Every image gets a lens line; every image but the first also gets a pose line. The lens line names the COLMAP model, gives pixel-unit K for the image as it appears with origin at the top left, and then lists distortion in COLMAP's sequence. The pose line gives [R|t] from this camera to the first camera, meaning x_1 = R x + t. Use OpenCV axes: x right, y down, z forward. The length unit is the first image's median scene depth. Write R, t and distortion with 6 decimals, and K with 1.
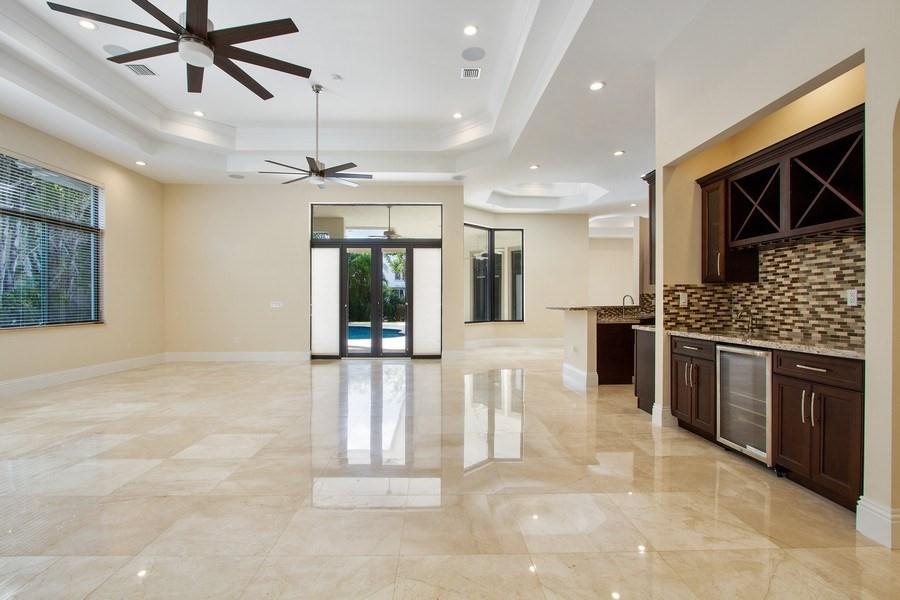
lens RADIAL K [[418.3, 0, 435.5], [0, 418.3, 302.7], [0, 0, 1]] dist [-0.019356, 0.000705]
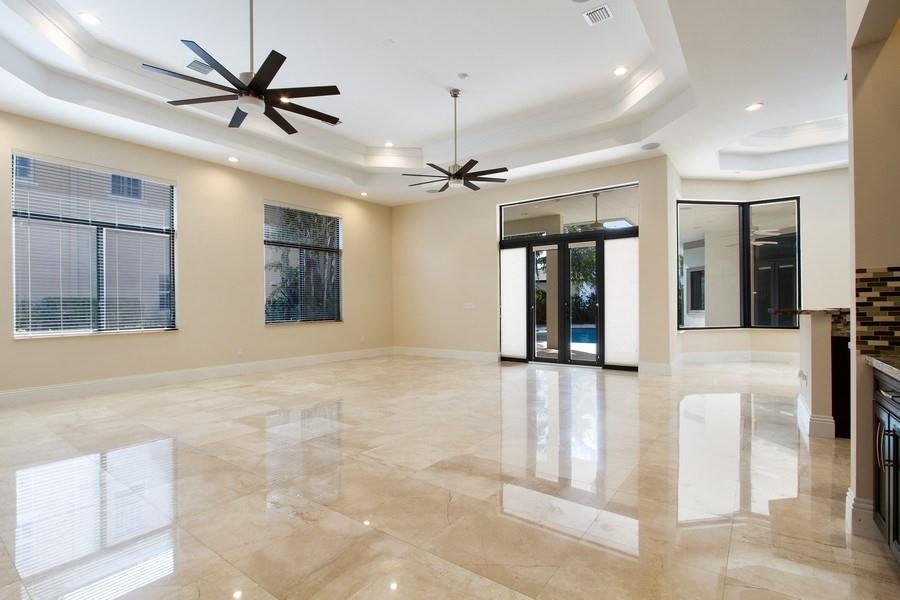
lens RADIAL K [[418.3, 0, 451.1], [0, 418.3, 305.1], [0, 0, 1]] dist [-0.019356, 0.000705]
pose [[0.792786, -0.004993, -0.609479, 0.264868], [0.008005, 0.999965, 0.002220, -0.001275], [0.609447, -0.006639, 0.792799, 0.155443]]
